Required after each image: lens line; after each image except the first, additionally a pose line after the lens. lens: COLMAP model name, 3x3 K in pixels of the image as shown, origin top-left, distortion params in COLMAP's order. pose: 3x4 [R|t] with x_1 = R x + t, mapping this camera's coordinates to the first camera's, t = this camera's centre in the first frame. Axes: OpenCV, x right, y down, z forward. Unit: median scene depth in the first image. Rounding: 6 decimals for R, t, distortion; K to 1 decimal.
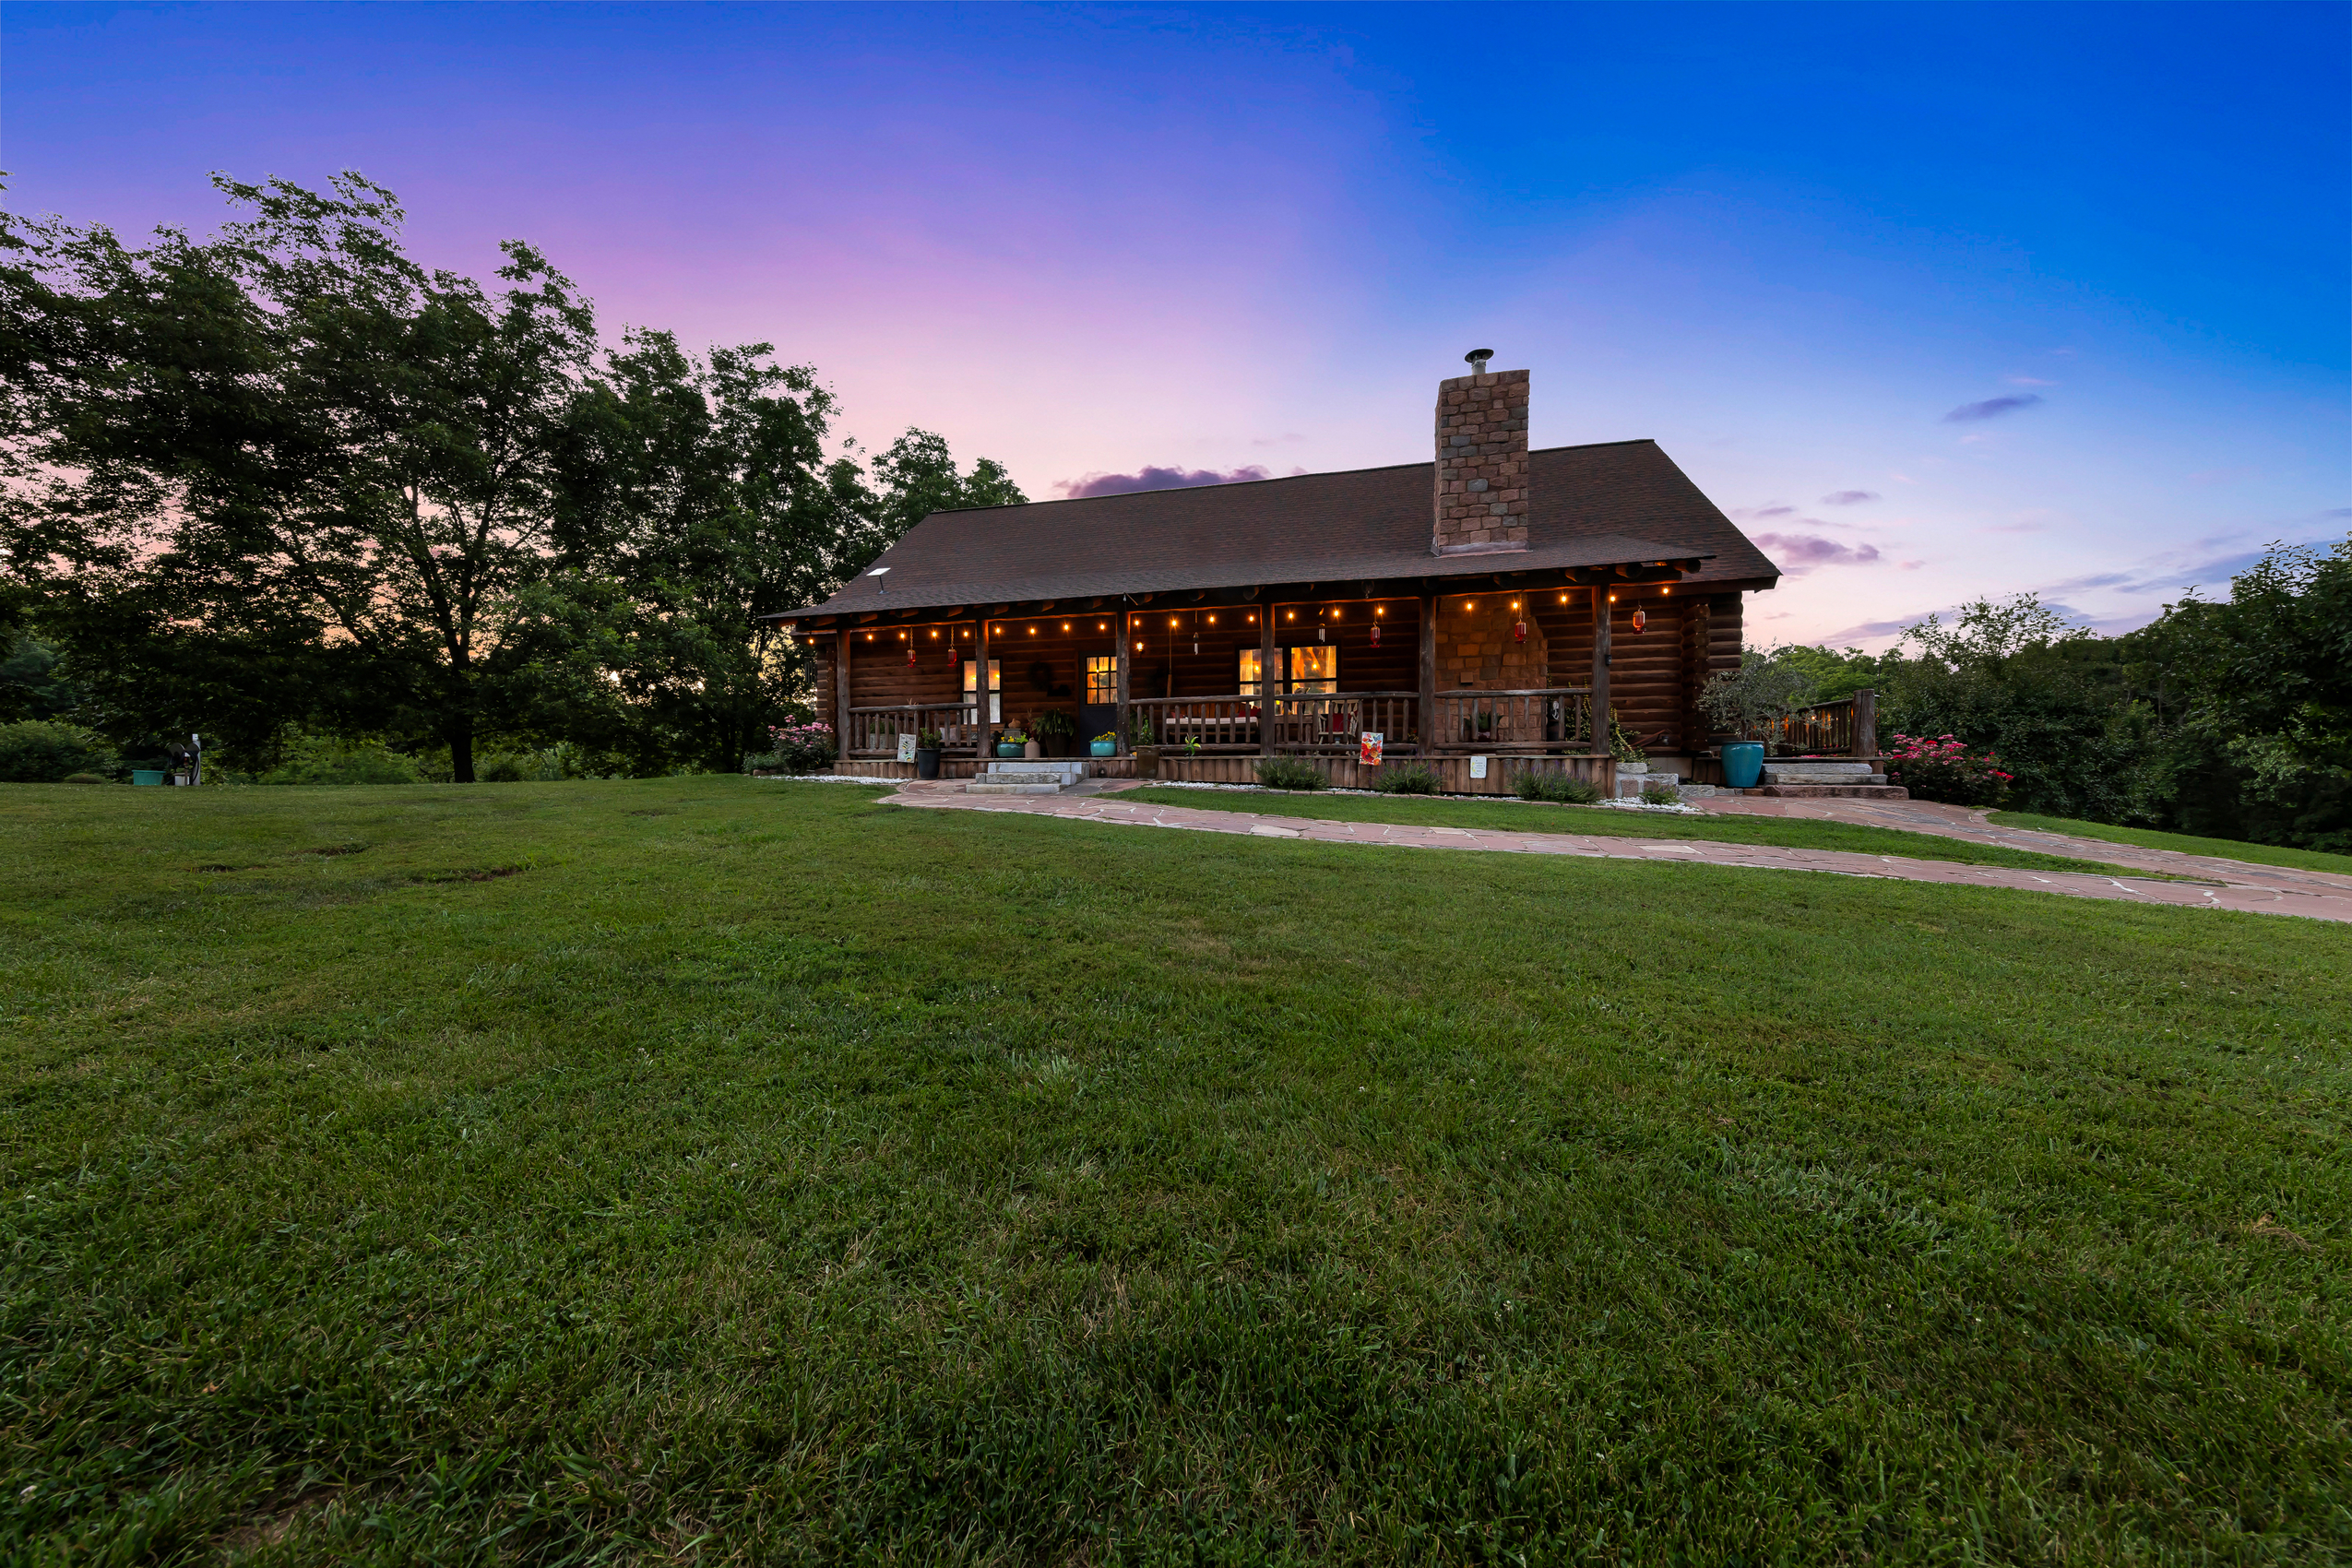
lens RADIAL K [[735.4, 0, 1176.8], [0, 735.4, 785.4], [0, 0, 1]] dist [0.004680, -0.000065]
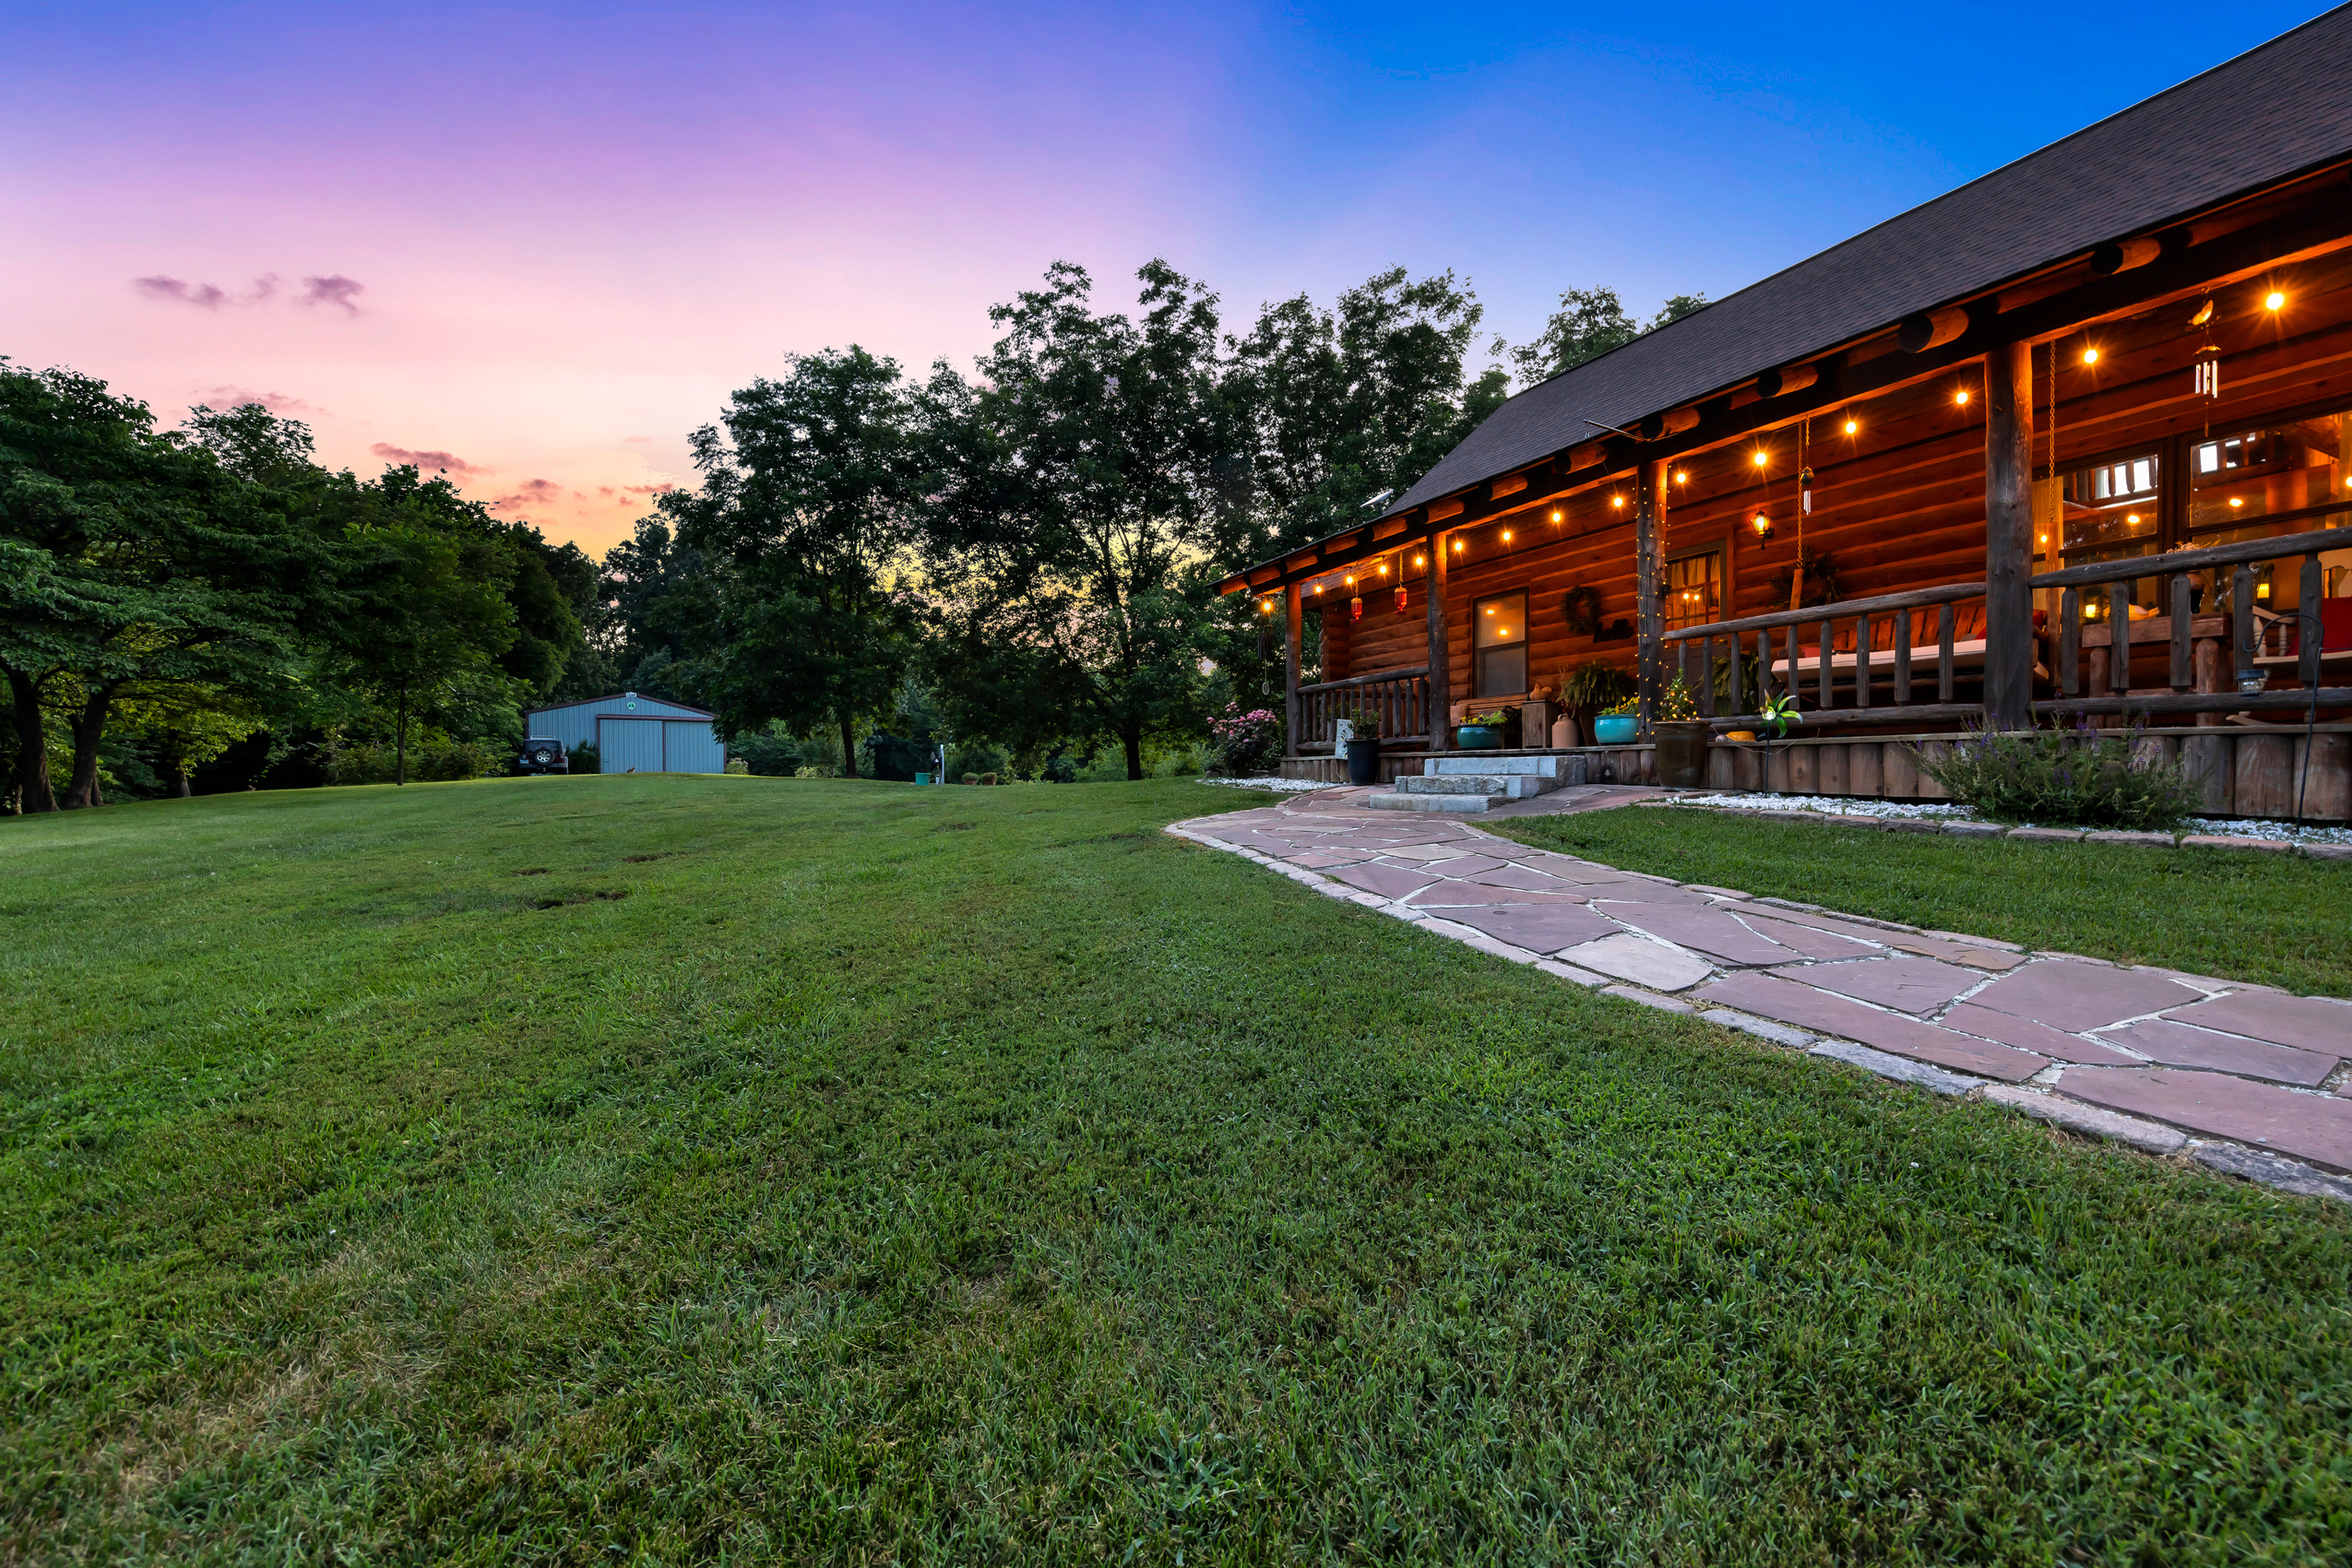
lens RADIAL K [[911.3, 0, 1176.0], [0, 911.3, 784.0], [0, 0, 1]] dist [0.002019, 0.000229]
pose [[0.665609, 0.004832, -0.746285, 0.169395], [-0.002094, 0.999987, 0.004607, -0.011670], [0.746298, -0.001503, 0.665610, 0.298088]]
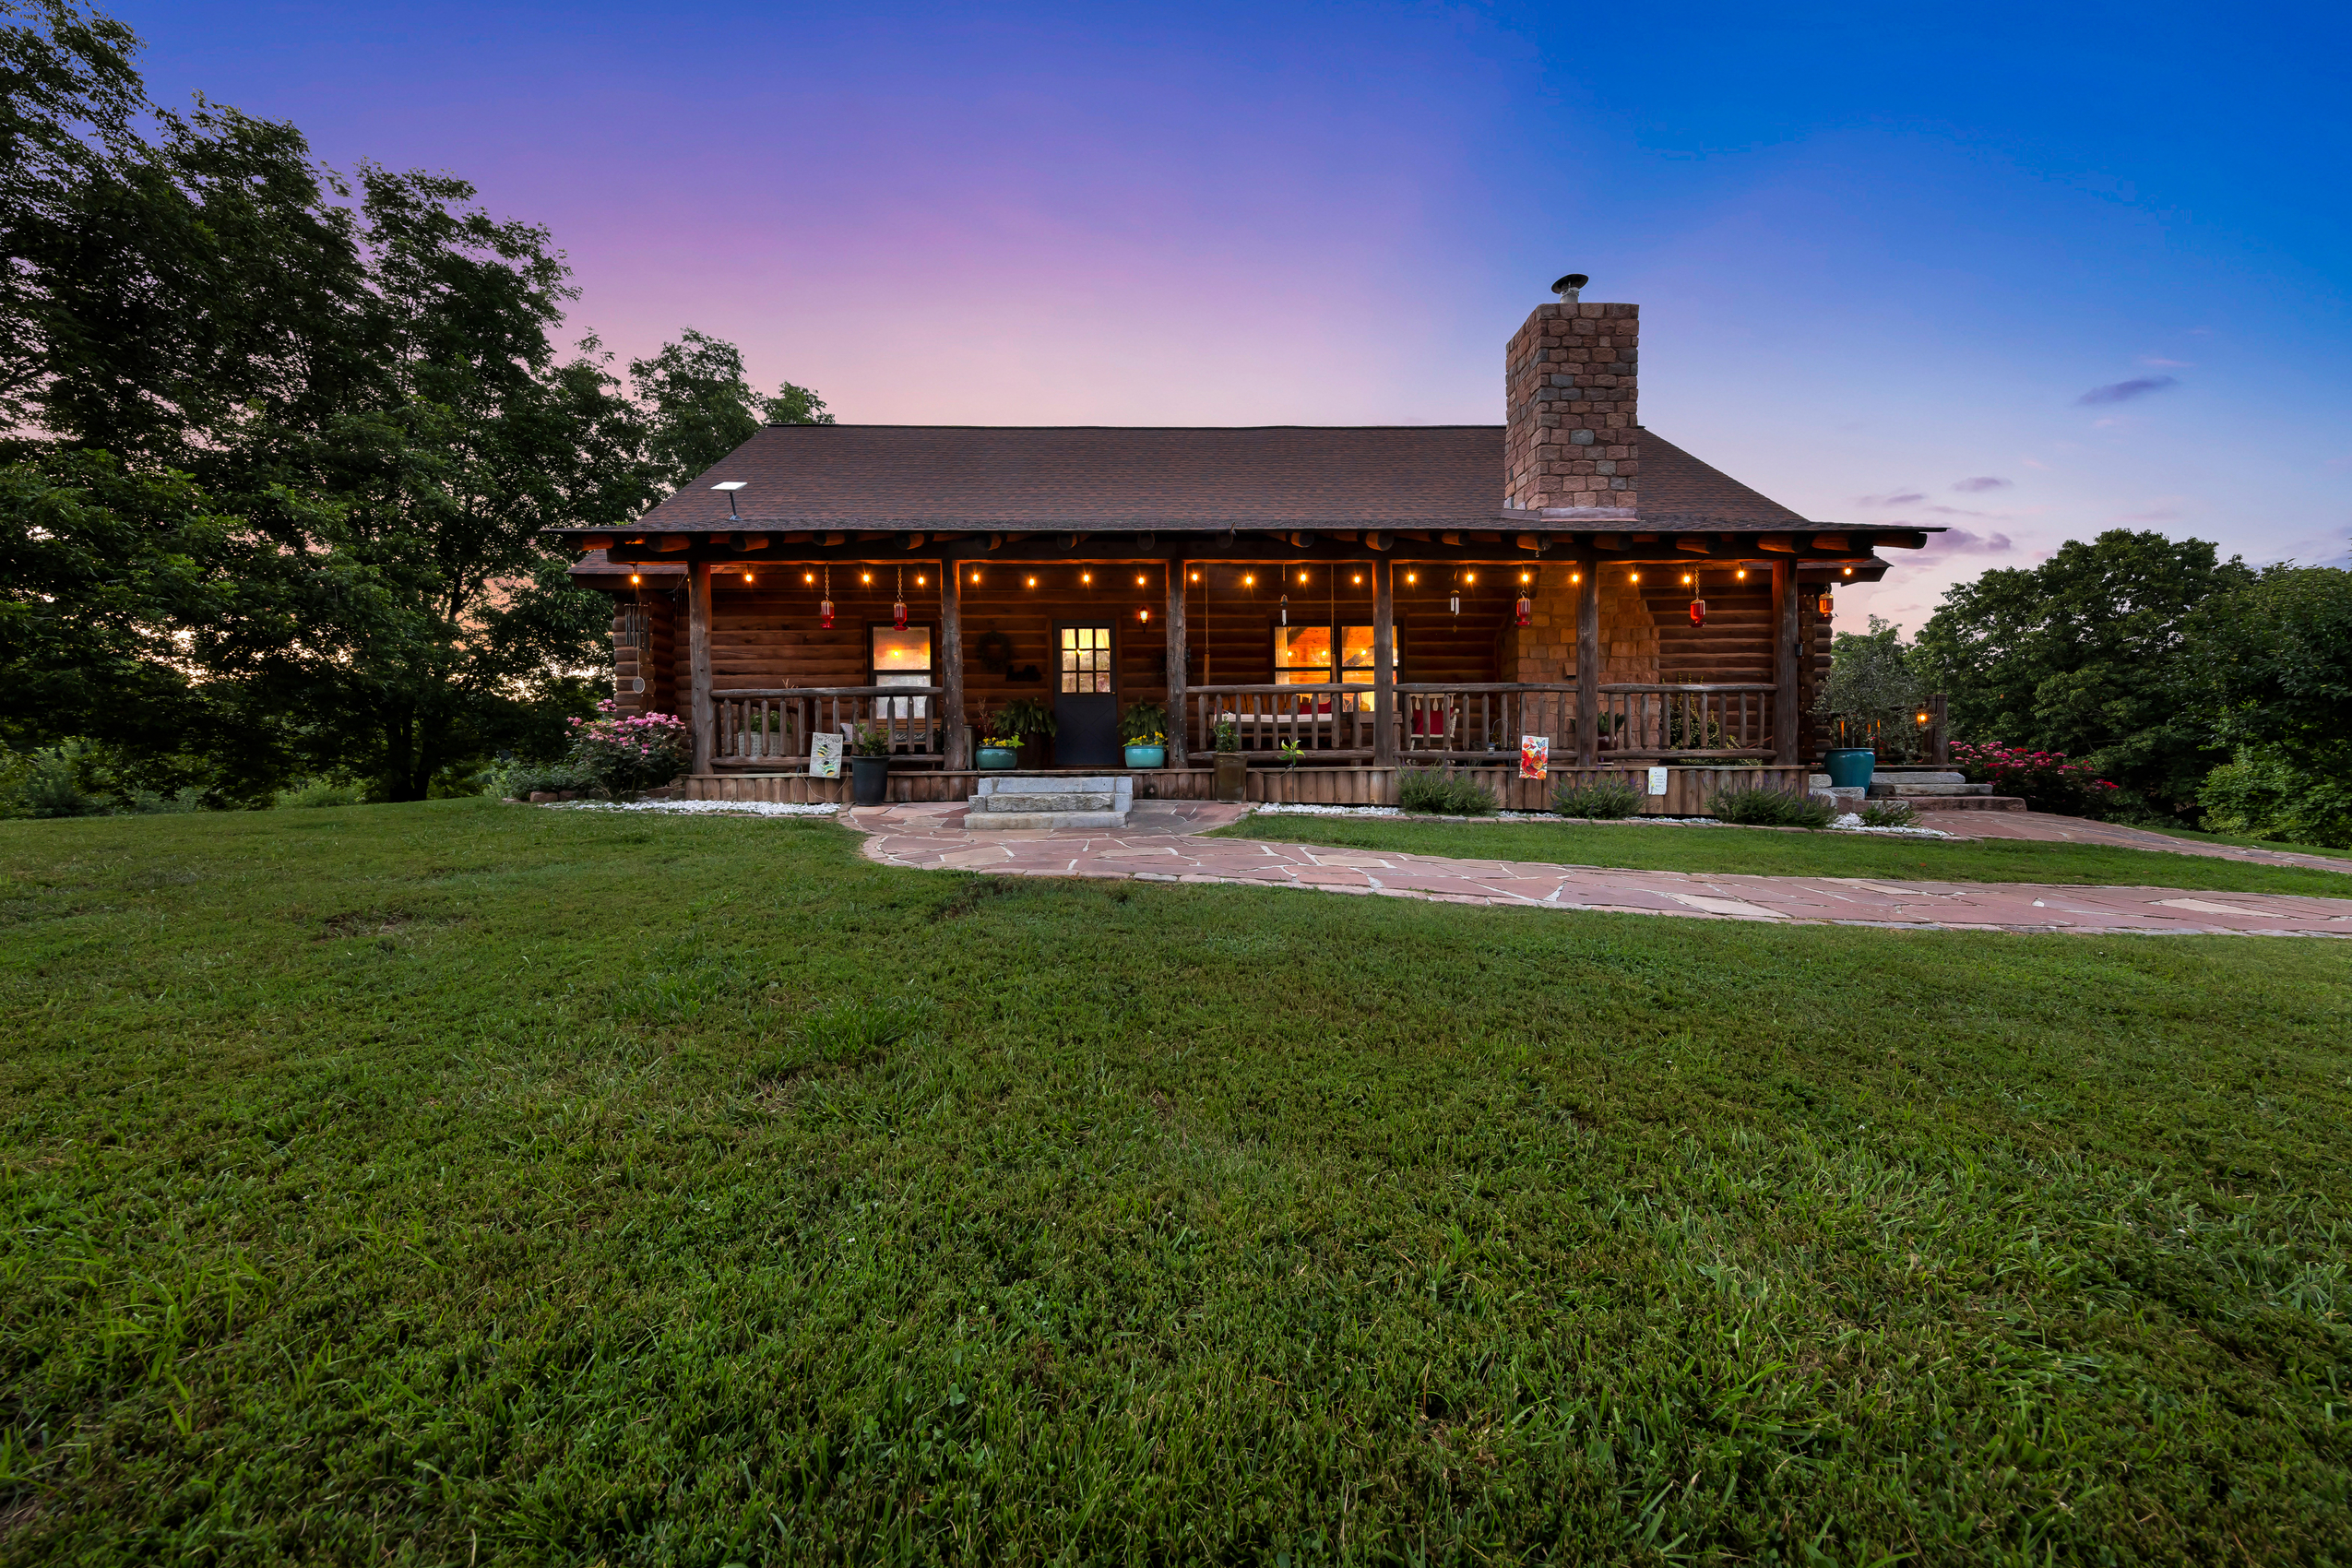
lens RADIAL K [[753.6, 0, 1176.0], [0, 753.6, 784.0], [0, 0, 1]] dist [0.005389, -0.000024]
pose [[0.963110, -0.010973, 0.268883, -0.246607], [0.011321, 0.999936, 0.000257, -0.022158], [-0.268868, 0.002797, 0.963173, 0.288713]]
